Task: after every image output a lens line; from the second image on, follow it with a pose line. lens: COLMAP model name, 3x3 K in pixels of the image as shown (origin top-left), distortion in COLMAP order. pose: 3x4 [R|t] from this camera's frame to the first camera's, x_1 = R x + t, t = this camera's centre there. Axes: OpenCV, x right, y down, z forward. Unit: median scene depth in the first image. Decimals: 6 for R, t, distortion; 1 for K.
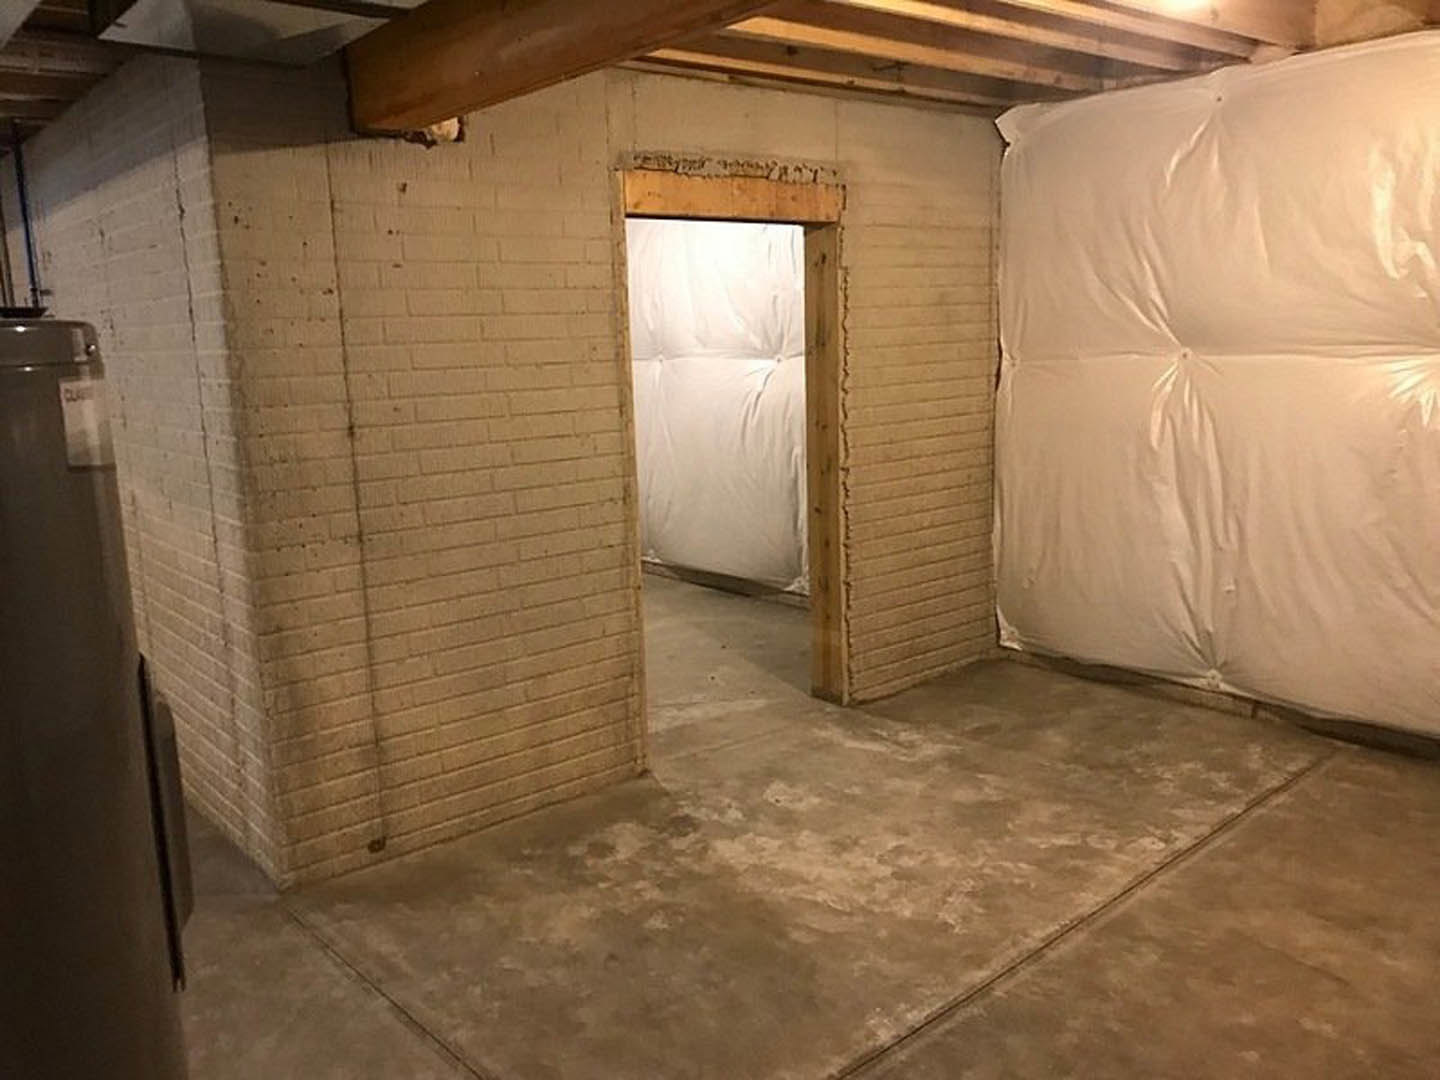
lens RADIAL K [[1181.9, 0, 718.6], [0, 1181.9, 542.4], [0, 0, 1]] dist [0.000642, 0.007050]
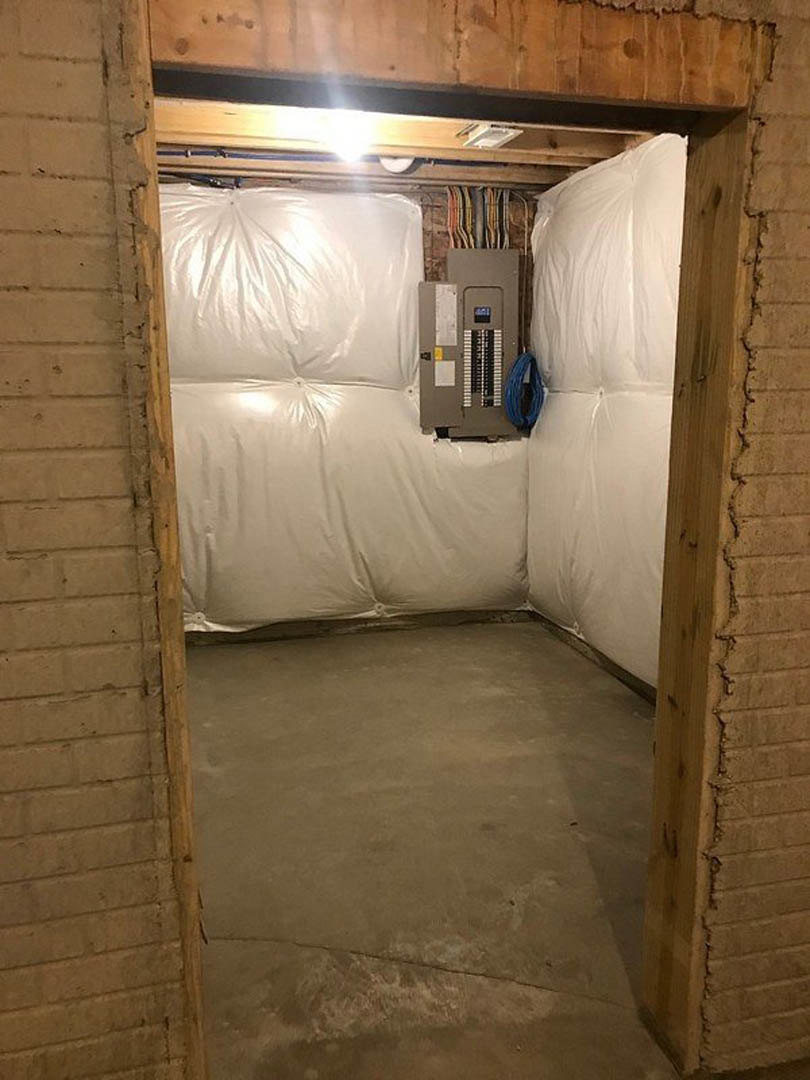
lens RADIAL K [[886.4, 0, 407.3], [0, 886.4, 532.8], [0, 0, 1]] dist [0.000642, 0.007050]
pose [[0.903258, 0.108879, -0.415054, 0.136943], [-0.102685, 0.994015, 0.037289, -0.106203], [0.416630, 0.008938, 0.909032, 0.620118]]
